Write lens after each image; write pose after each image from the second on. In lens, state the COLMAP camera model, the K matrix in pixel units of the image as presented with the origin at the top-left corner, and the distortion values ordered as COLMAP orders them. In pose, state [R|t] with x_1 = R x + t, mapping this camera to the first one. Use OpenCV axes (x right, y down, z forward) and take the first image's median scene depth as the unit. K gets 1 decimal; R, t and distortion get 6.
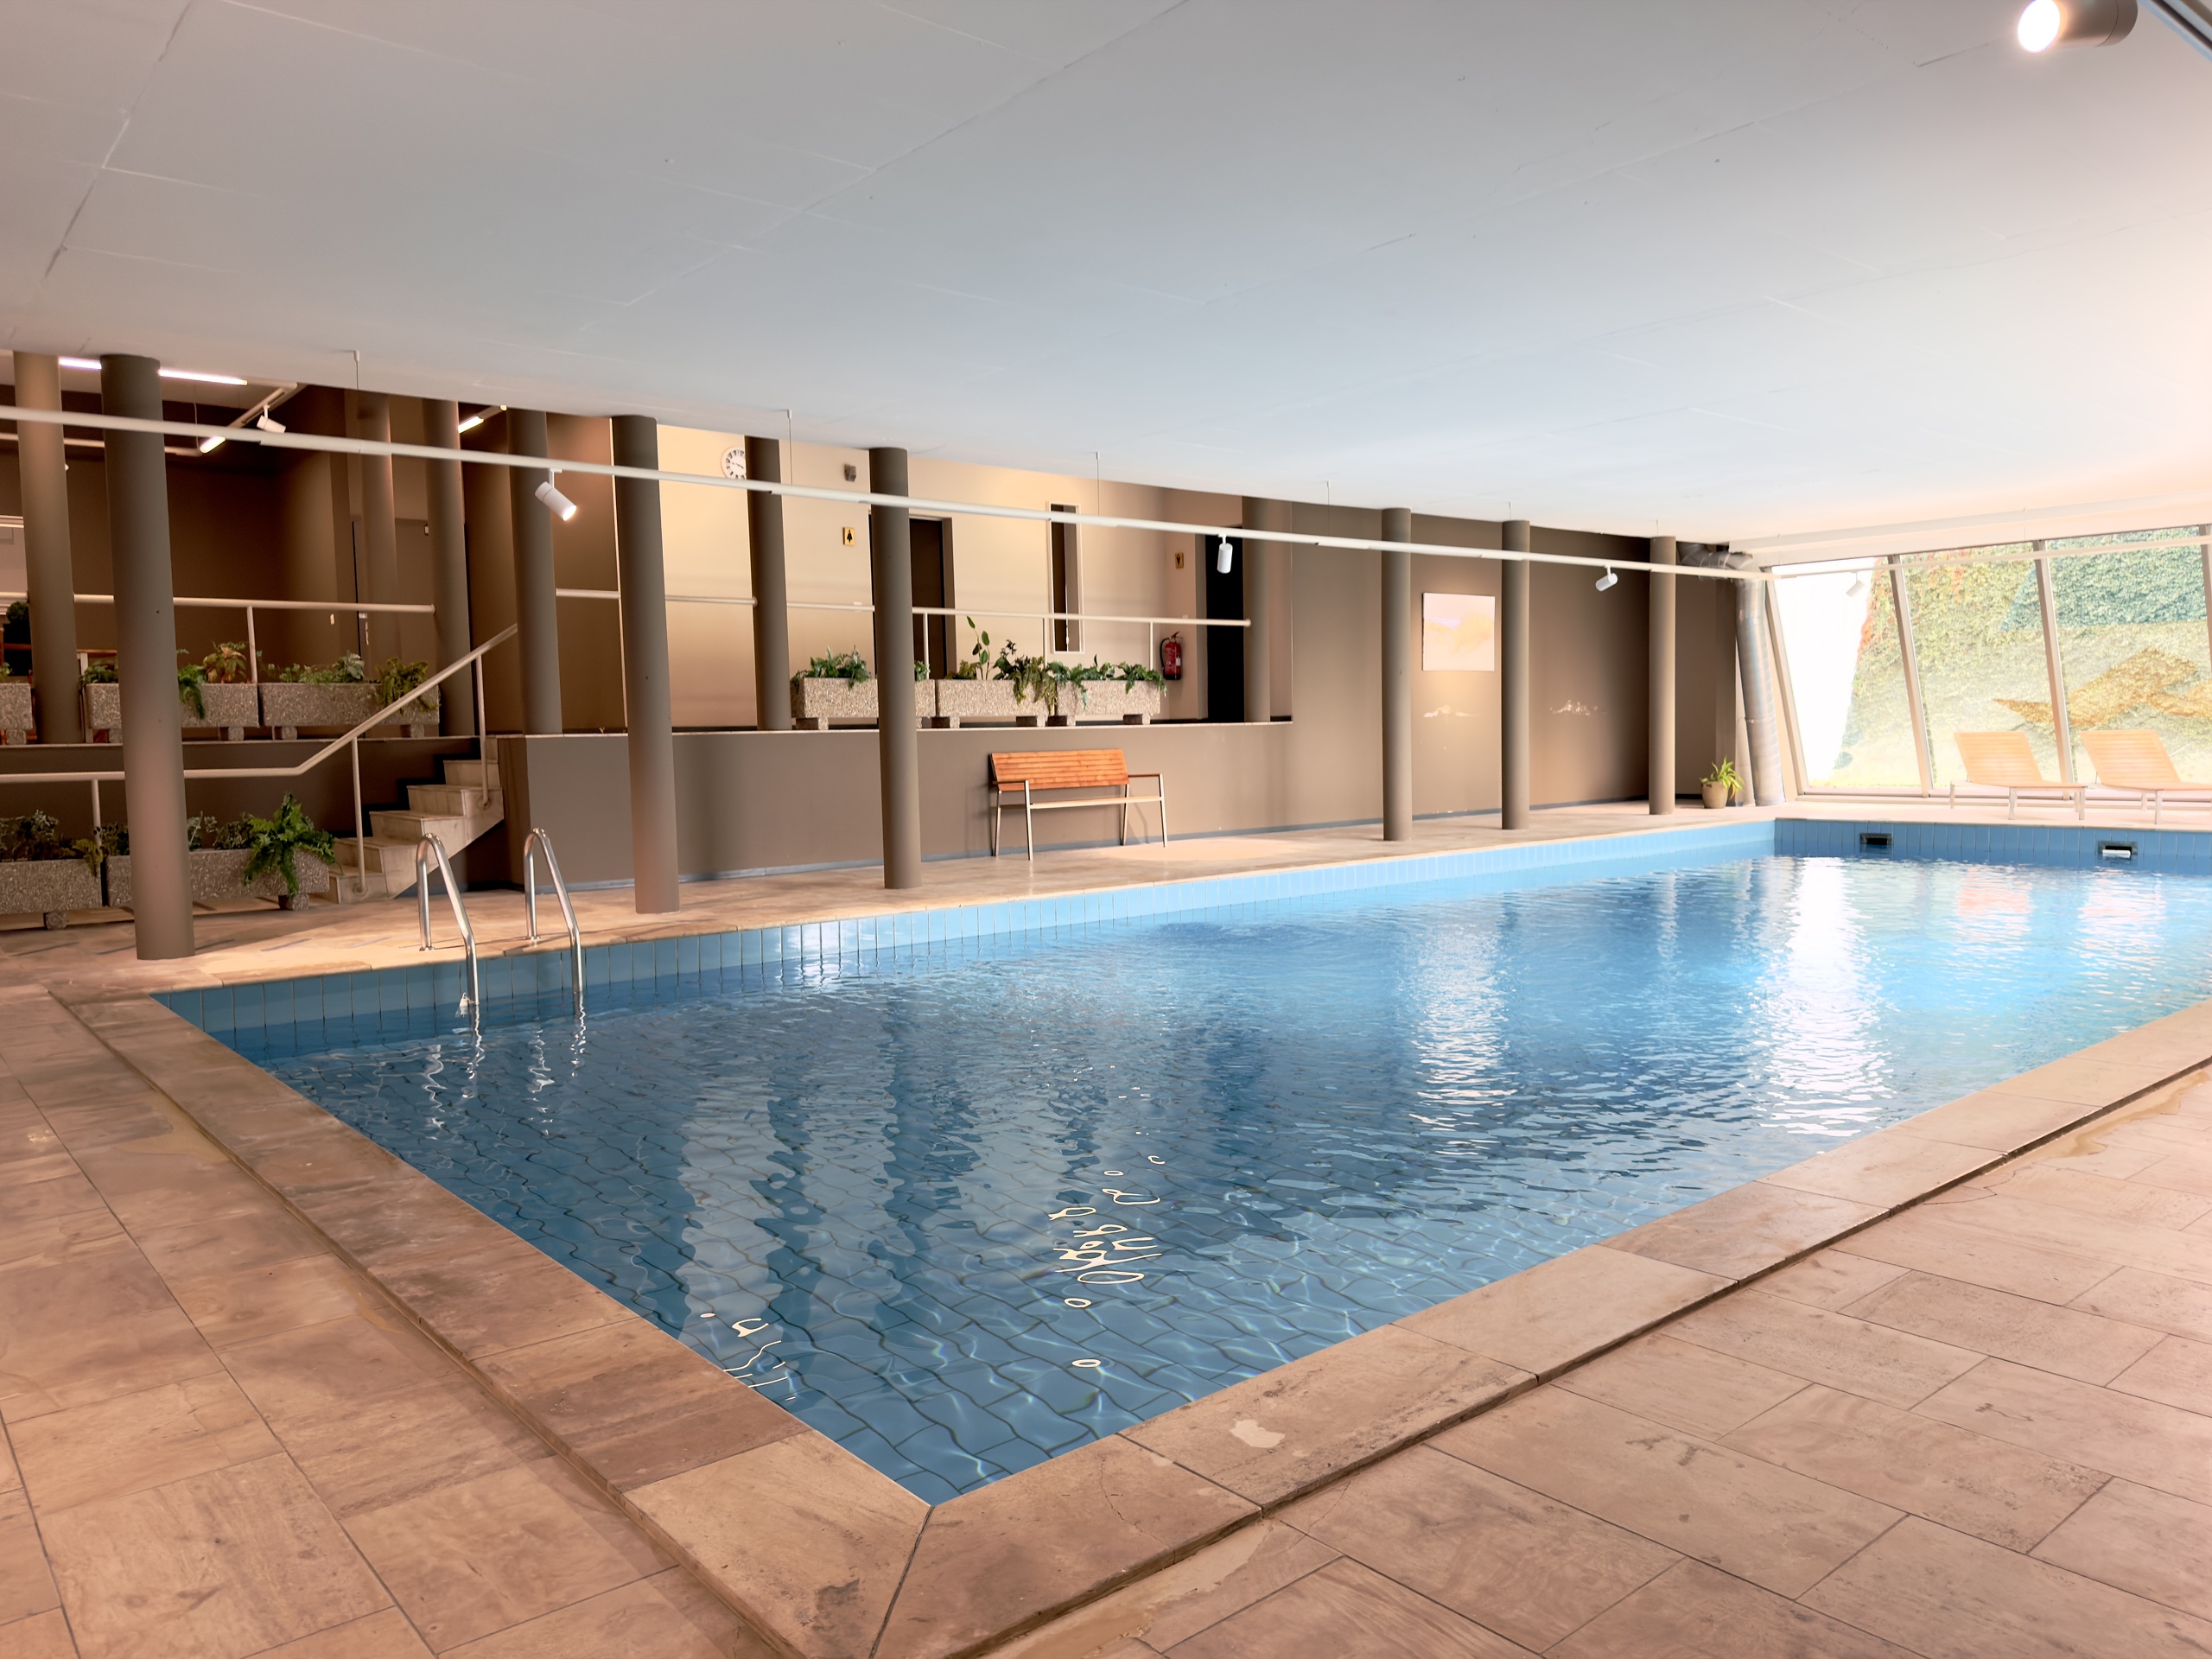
lens RADIAL K [[1536.8, 0, 1106.0], [0, 1536.8, 829.5], [0, 0, 1]] dist [-0.021663, -0.004227]
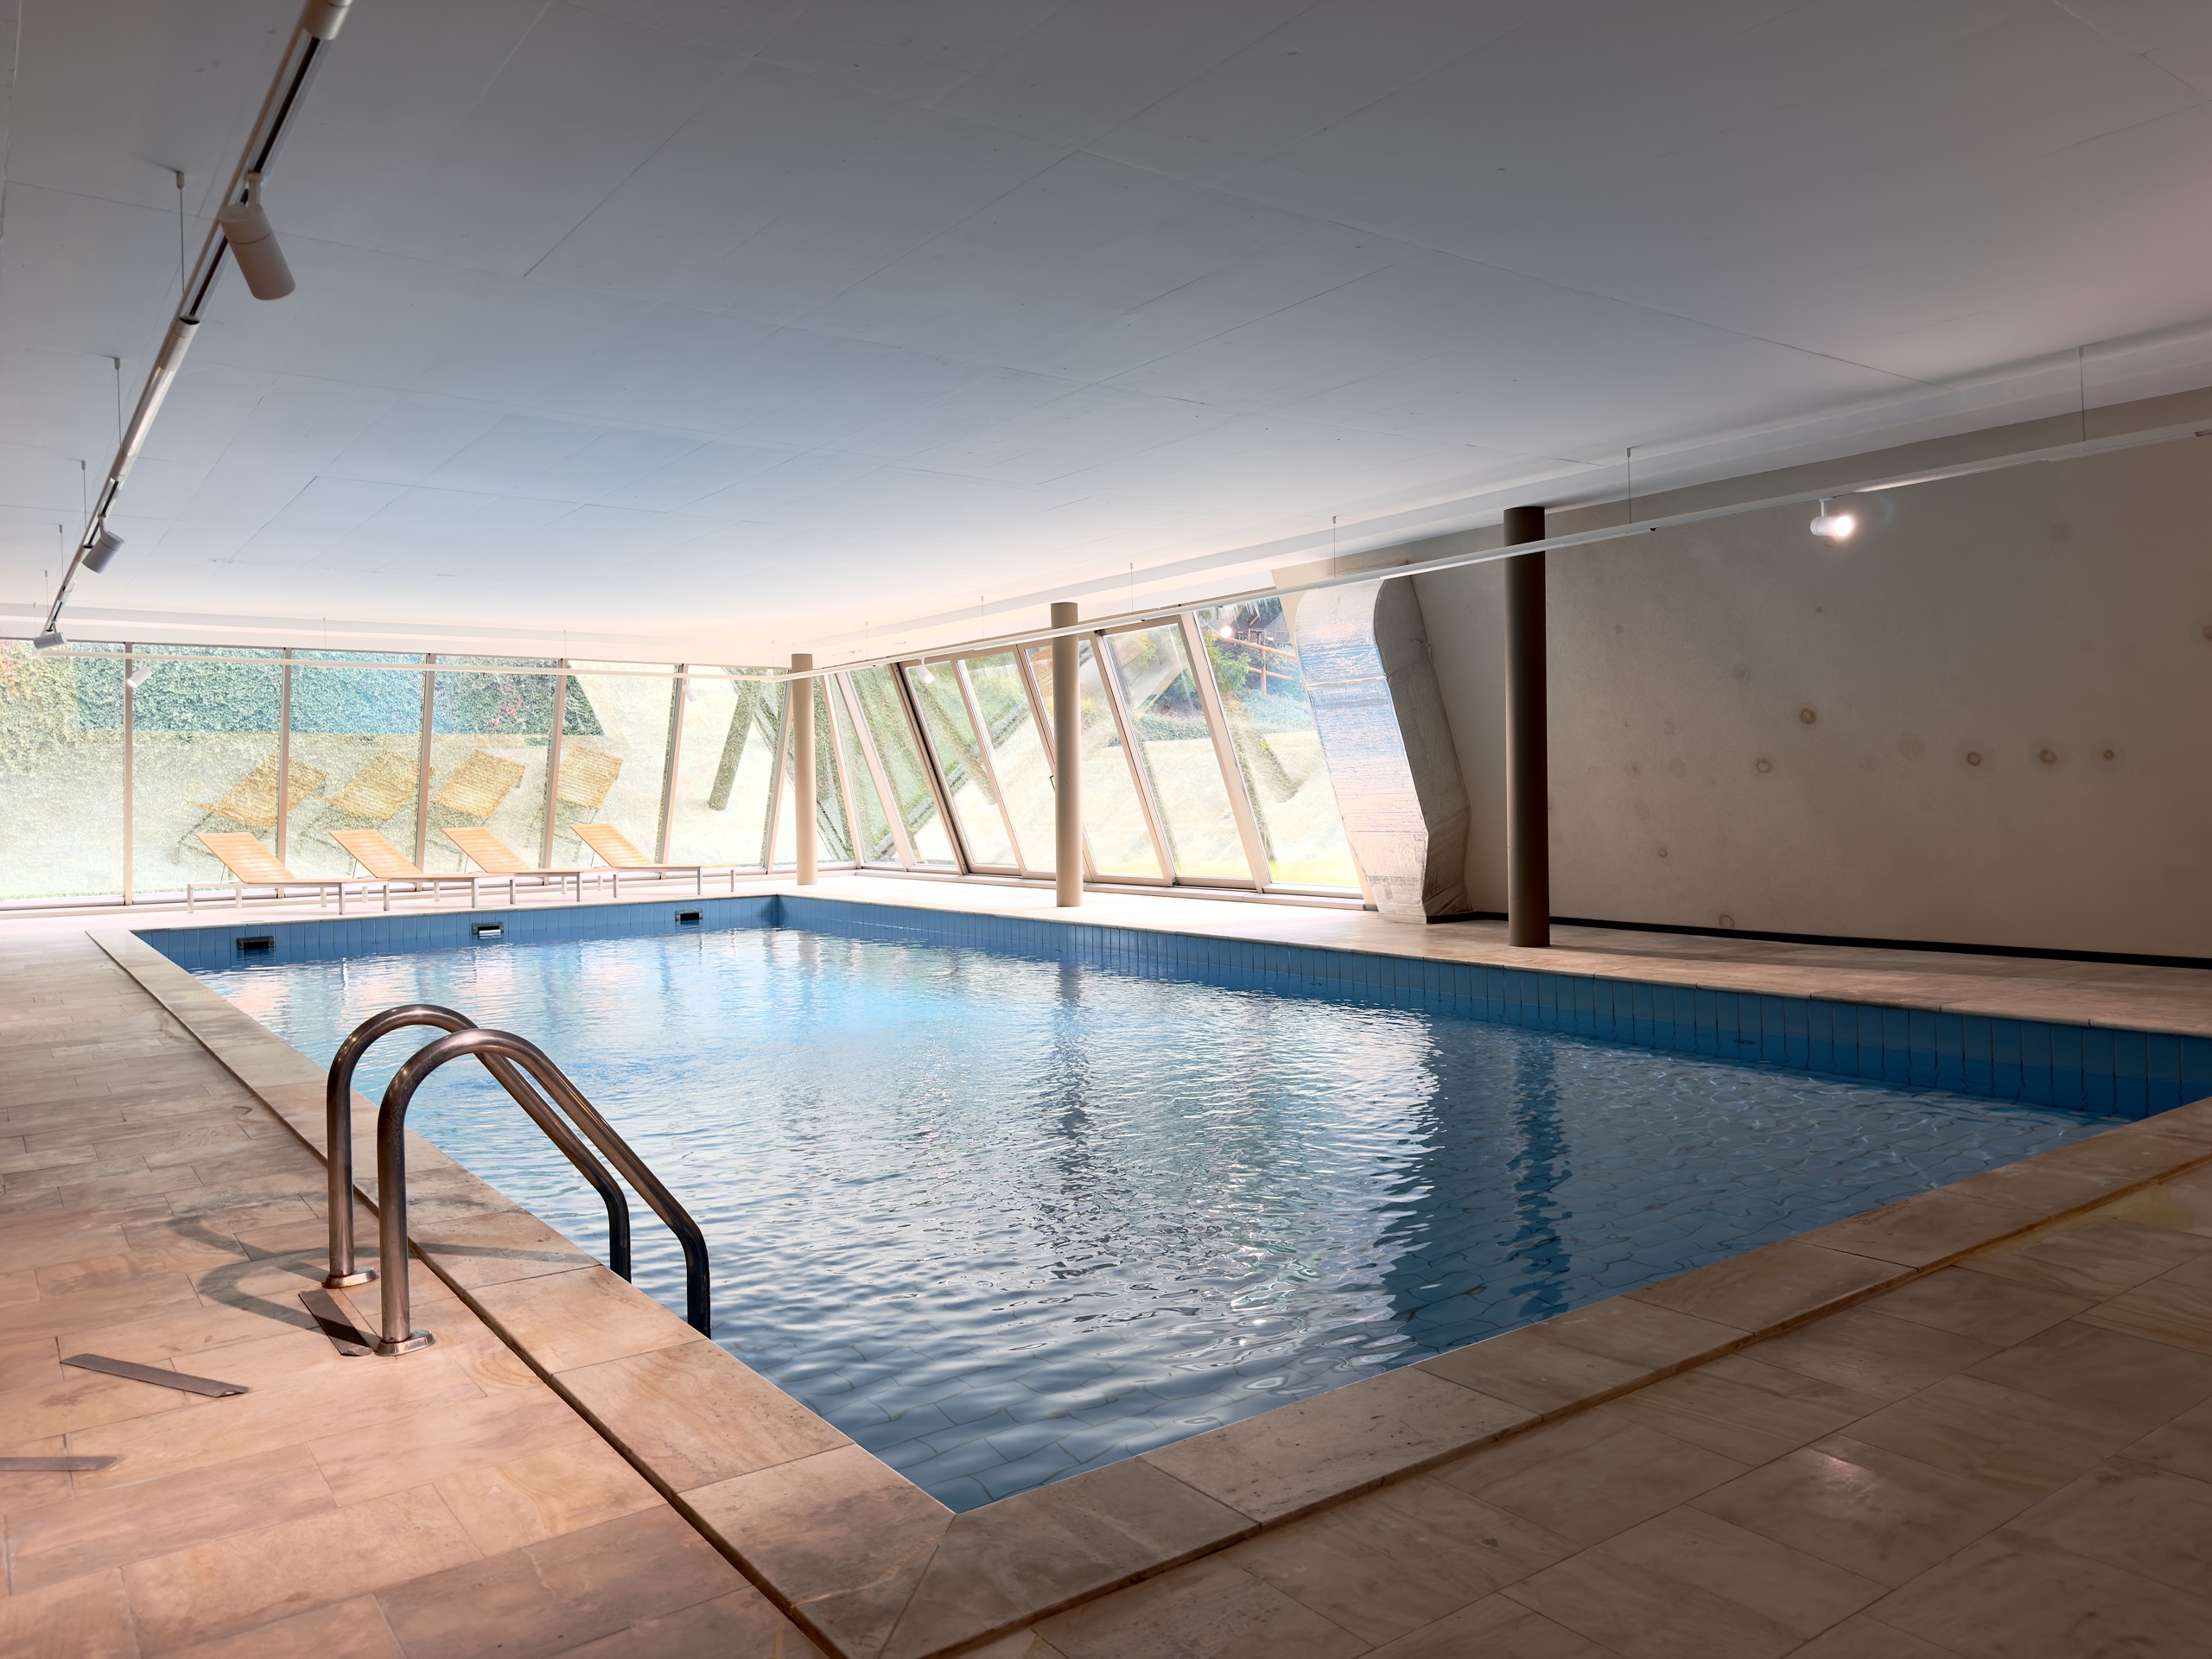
lens RADIAL K [[1536.8, 0, 1106.0], [0, 1536.8, 829.5], [0, 0, 1]] dist [-0.021663, -0.004227]
pose [[0.072795, -0.002461, 0.997344, -0.409195], [0.080628, 0.996738, -0.003425, -0.019092], [-0.994082, 0.080663, 0.072756, 0.402783]]
